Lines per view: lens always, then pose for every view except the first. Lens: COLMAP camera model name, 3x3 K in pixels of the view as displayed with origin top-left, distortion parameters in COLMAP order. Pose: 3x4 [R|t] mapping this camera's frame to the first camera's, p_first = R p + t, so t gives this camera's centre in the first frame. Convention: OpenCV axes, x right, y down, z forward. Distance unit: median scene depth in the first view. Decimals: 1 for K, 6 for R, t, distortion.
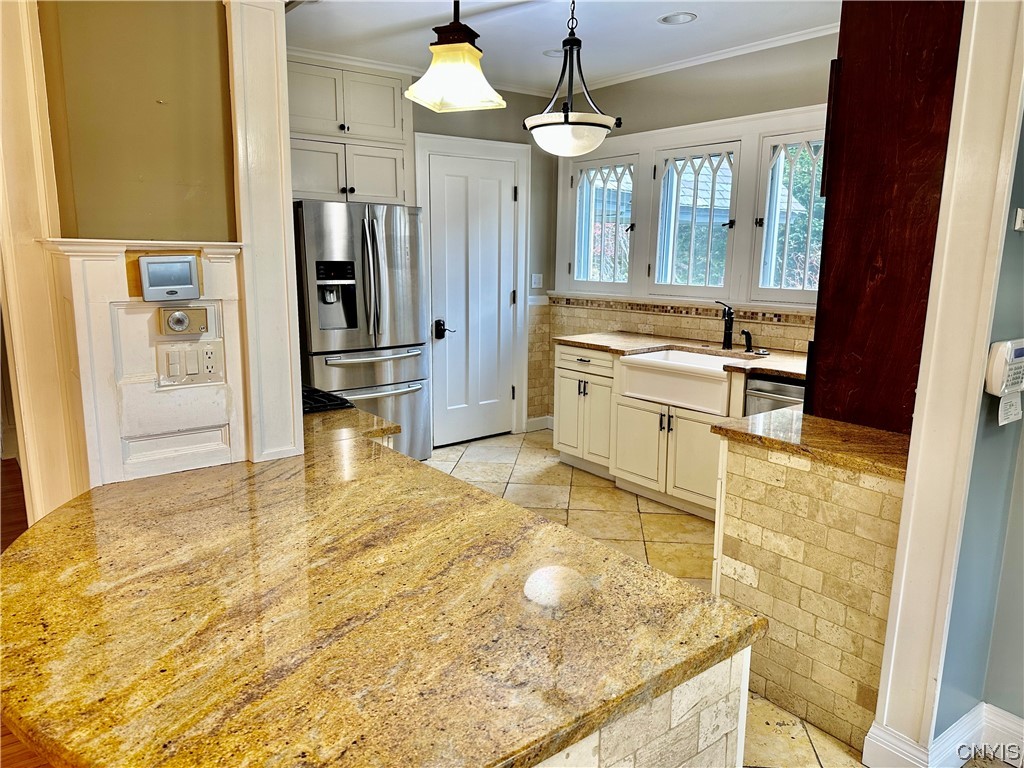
lens RADIAL K [[710.1, 0, 512.0], [0, 710.1, 384.0], [0, 0, 1]] dist [0.003004, -0.004922]
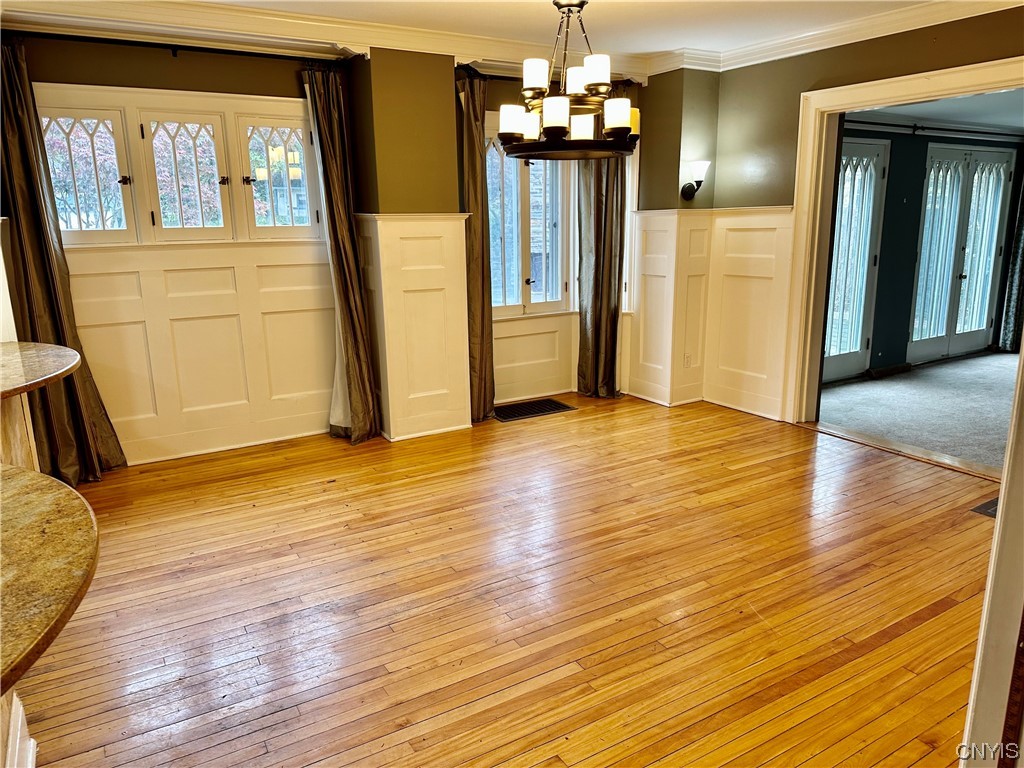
lens RADIAL K [[710.1, 0, 512.0], [0, 710.1, 384.0], [0, 0, 1]] dist [0.003004, -0.004922]
pose [[-0.991856, -0.013371, 0.126657, -1.767792], [0.041309, 0.906935, 0.419240, -0.429765], [-0.120476, 0.421058, -0.898997, 2.070571]]
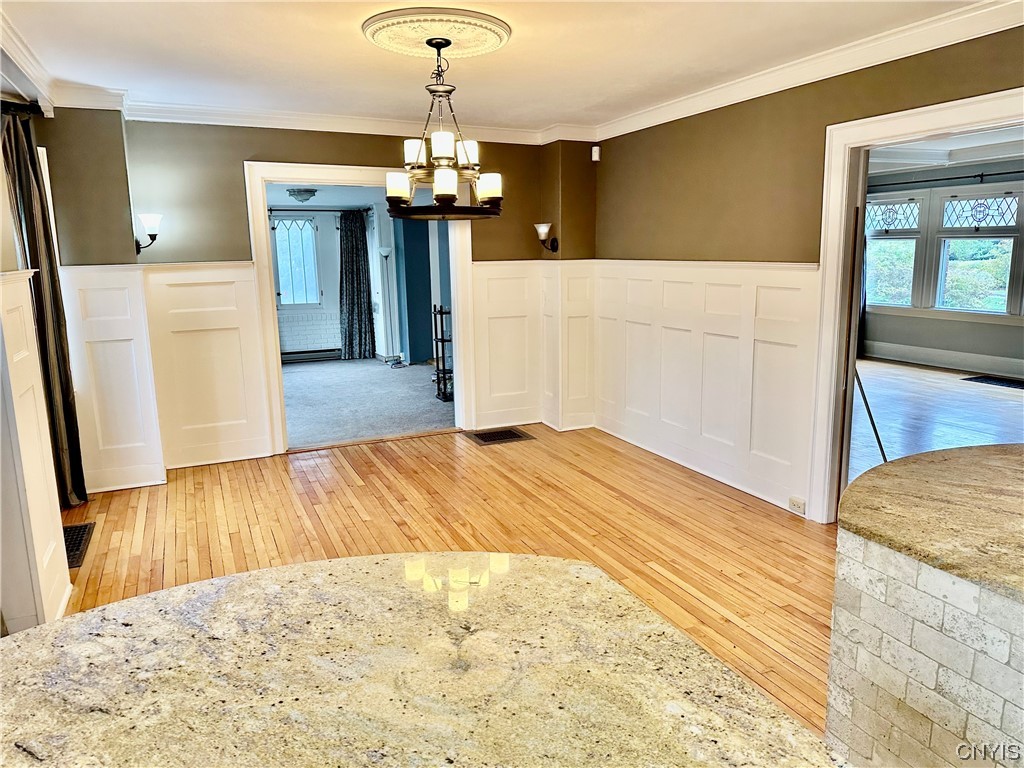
lens RADIAL K [[710.1, 0, 512.0], [0, 710.1, 384.0], [0, 0, 1]] dist [0.003004, -0.004922]
pose [[-0.232262, 0.178520, -0.956130, 1.542822], [-0.176141, 0.959039, 0.221851, -0.088624], [0.956571, 0.219941, -0.191304, 0.202038]]
